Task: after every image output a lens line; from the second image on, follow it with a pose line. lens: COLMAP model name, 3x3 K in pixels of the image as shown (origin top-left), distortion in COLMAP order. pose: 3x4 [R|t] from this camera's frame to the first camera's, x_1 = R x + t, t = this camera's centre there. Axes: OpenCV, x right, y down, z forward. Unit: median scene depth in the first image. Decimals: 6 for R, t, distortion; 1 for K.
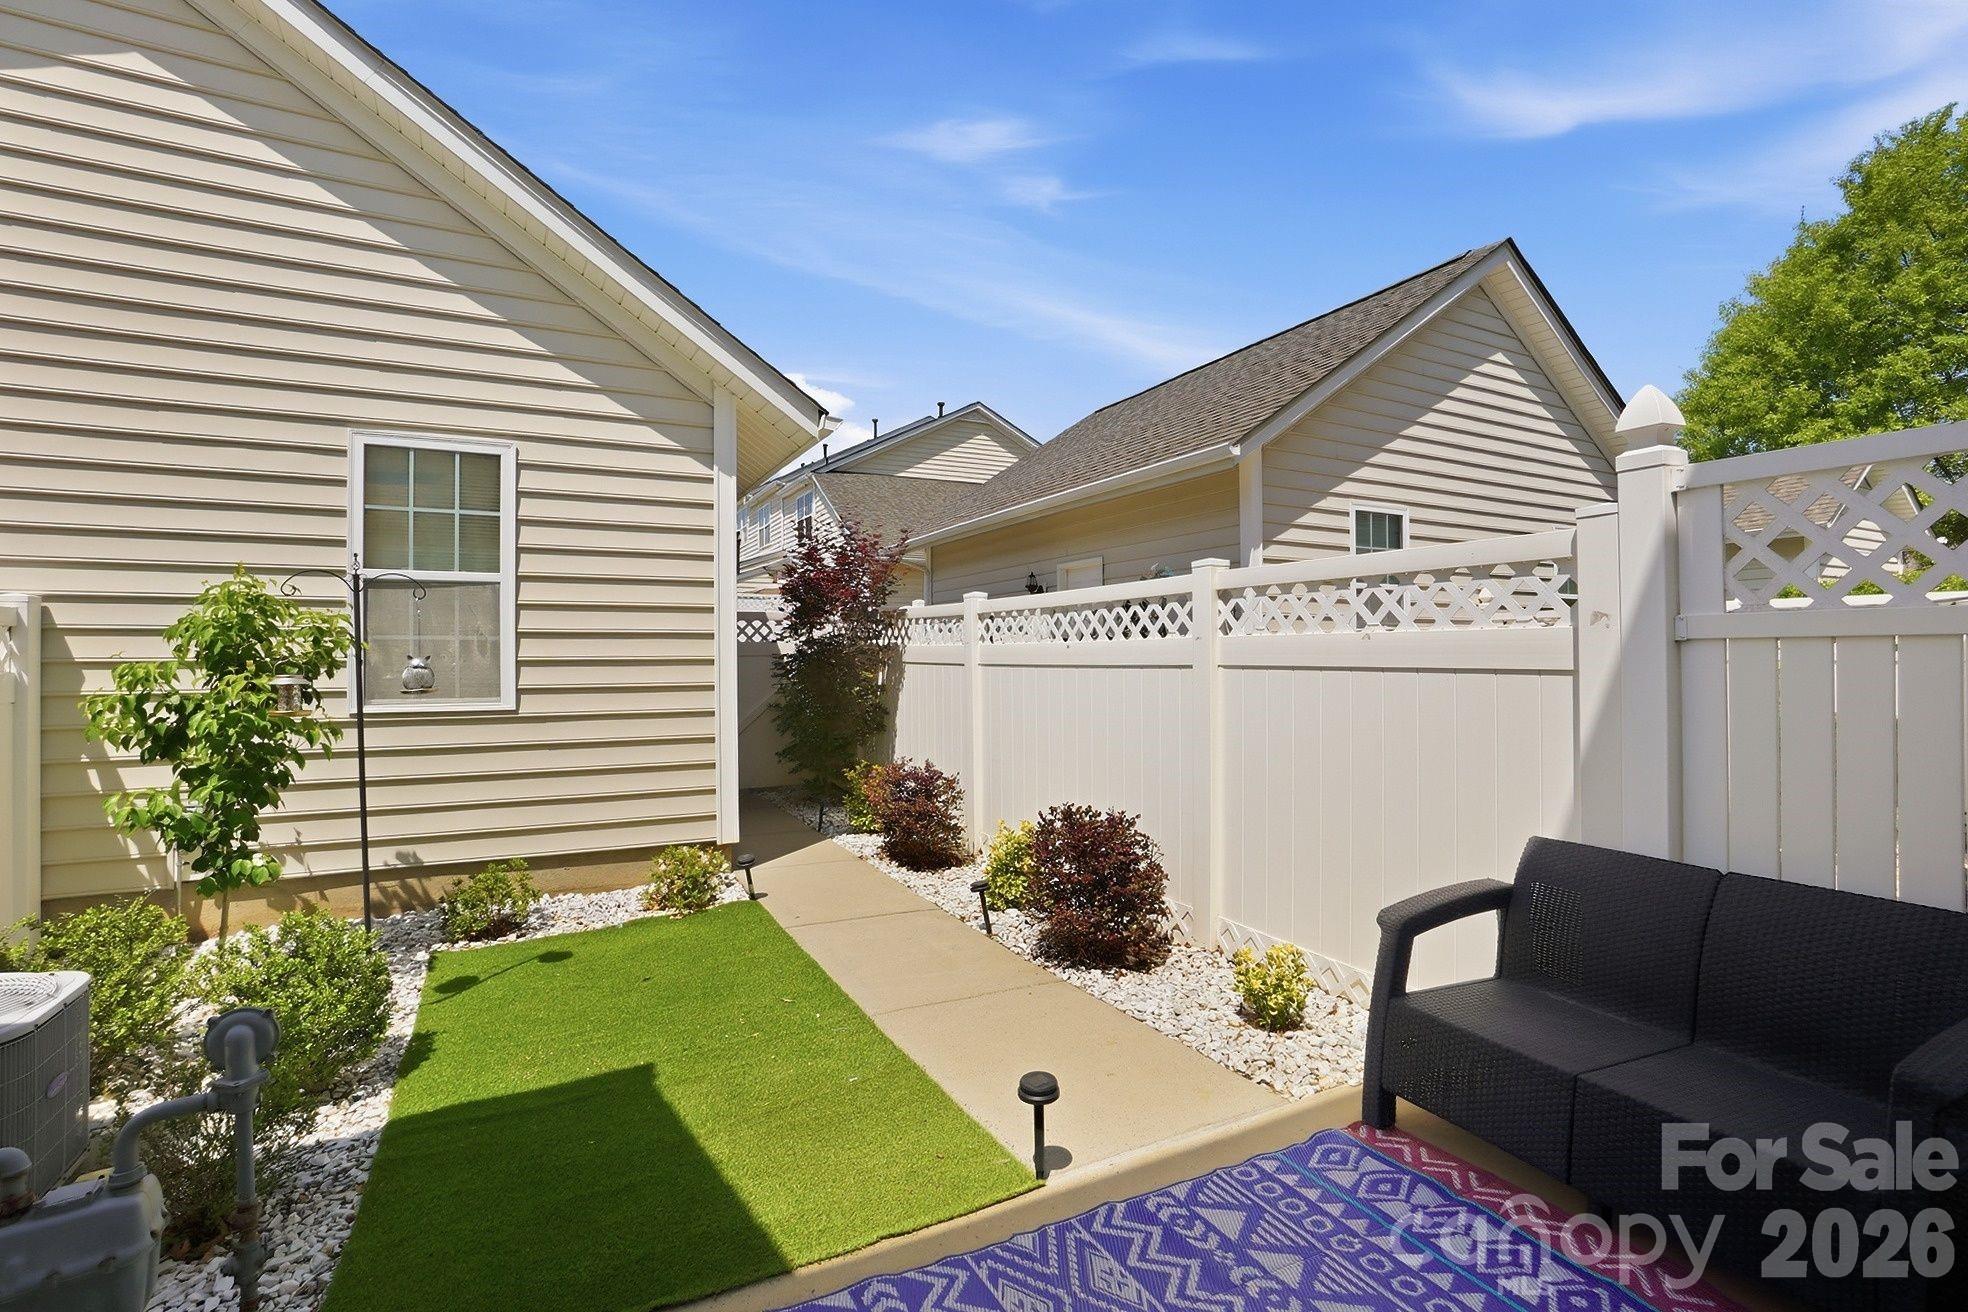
lens RADIAL K [[872.8, 0, 982.6], [0, 872.8, 641.0], [0, 0, 1]] dist [-0.032107, 0.009390]
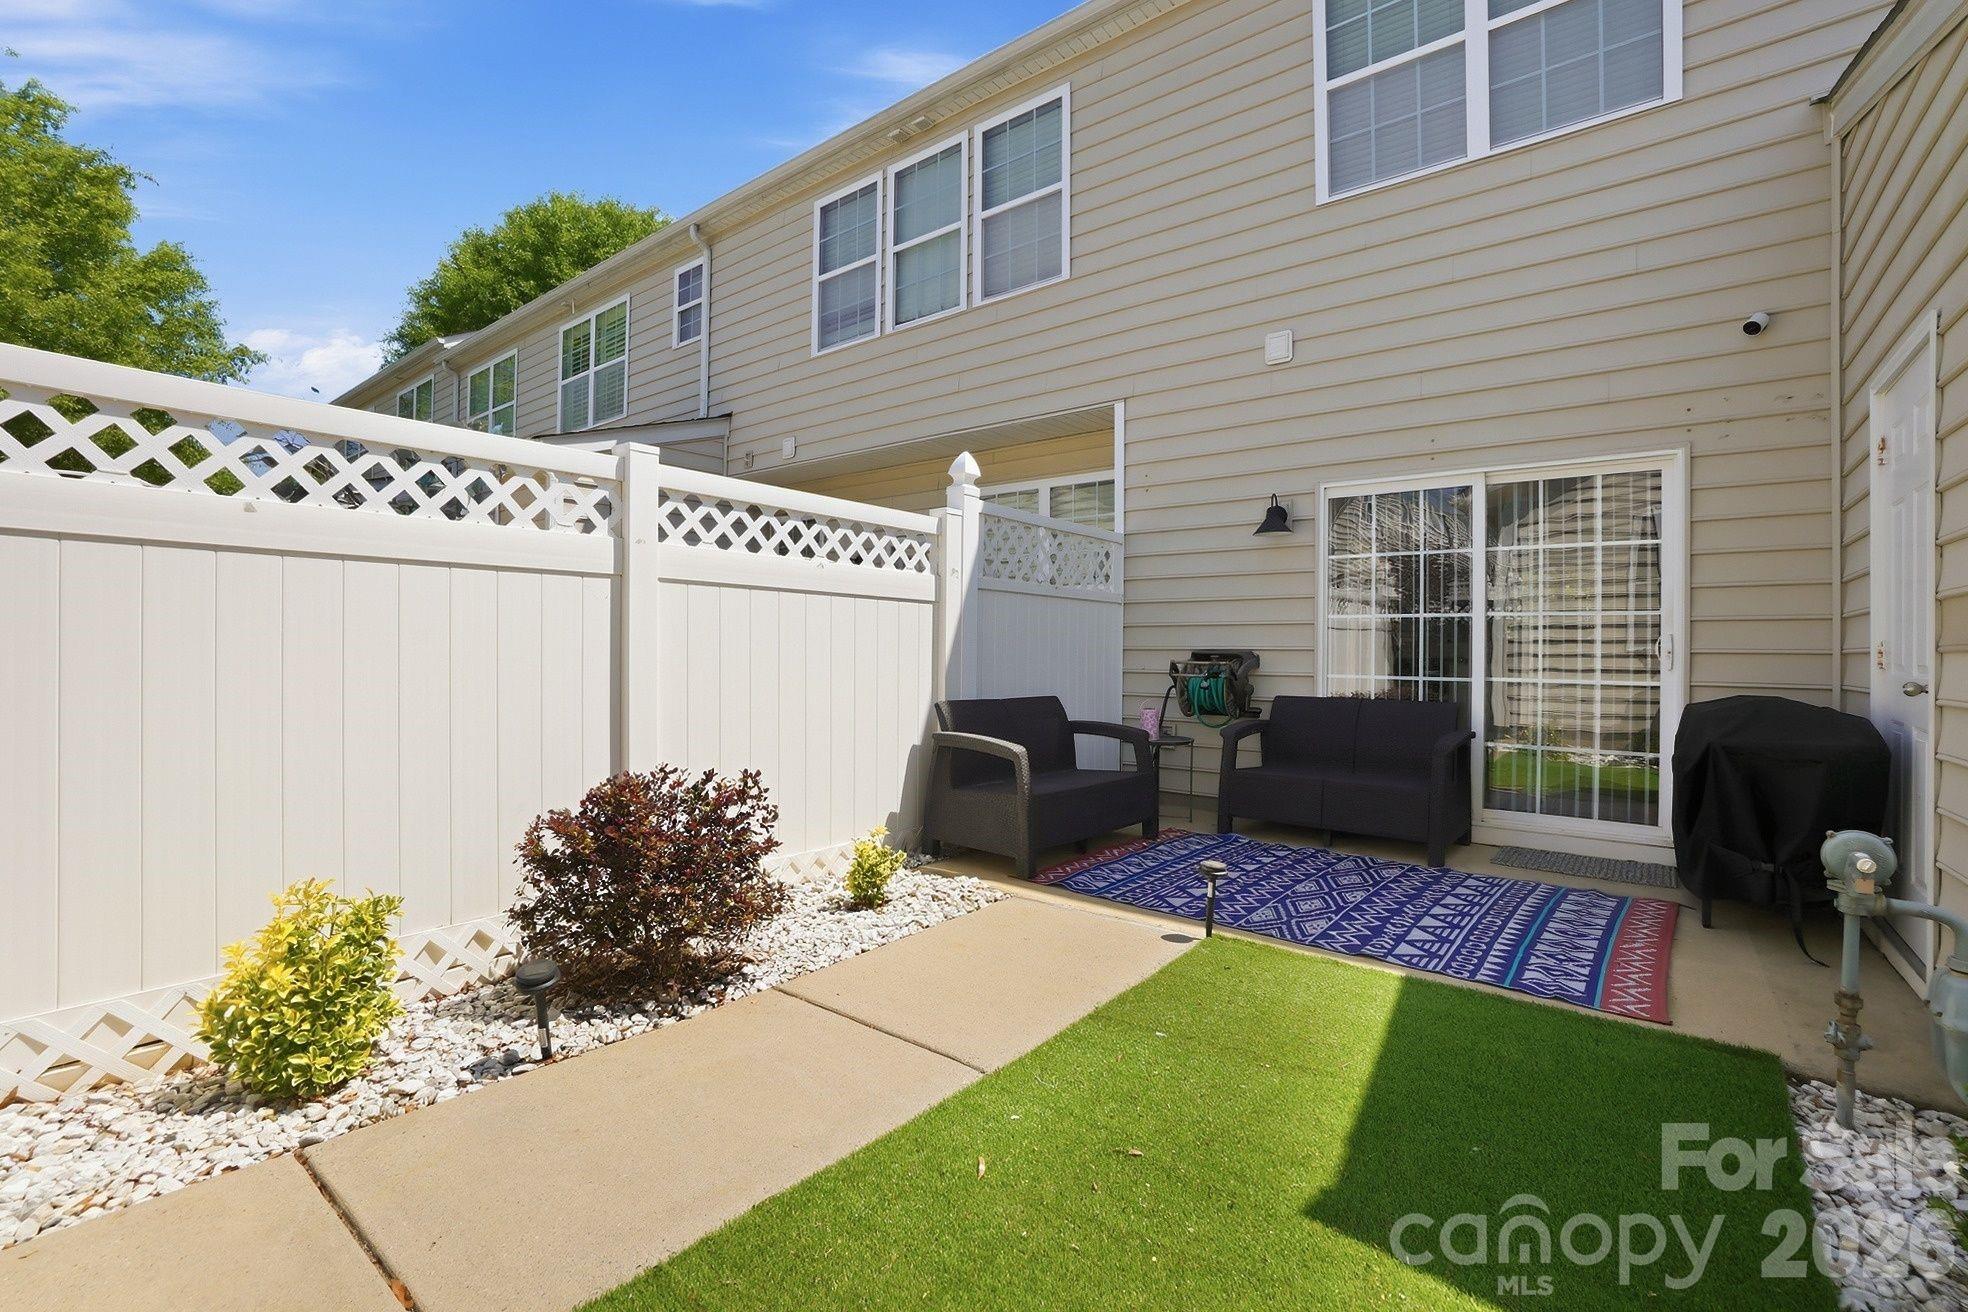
lens RADIAL K [[872.8, 0, 982.6], [0, 872.8, 641.0], [0, 0, 1]] dist [-0.032107, 0.009390]
pose [[-0.401165, -0.078801, 0.912610, -0.711800], [-0.102573, 0.993891, 0.040730, 0.024494], [-0.910245, -0.077270, -0.406797, 1.232400]]
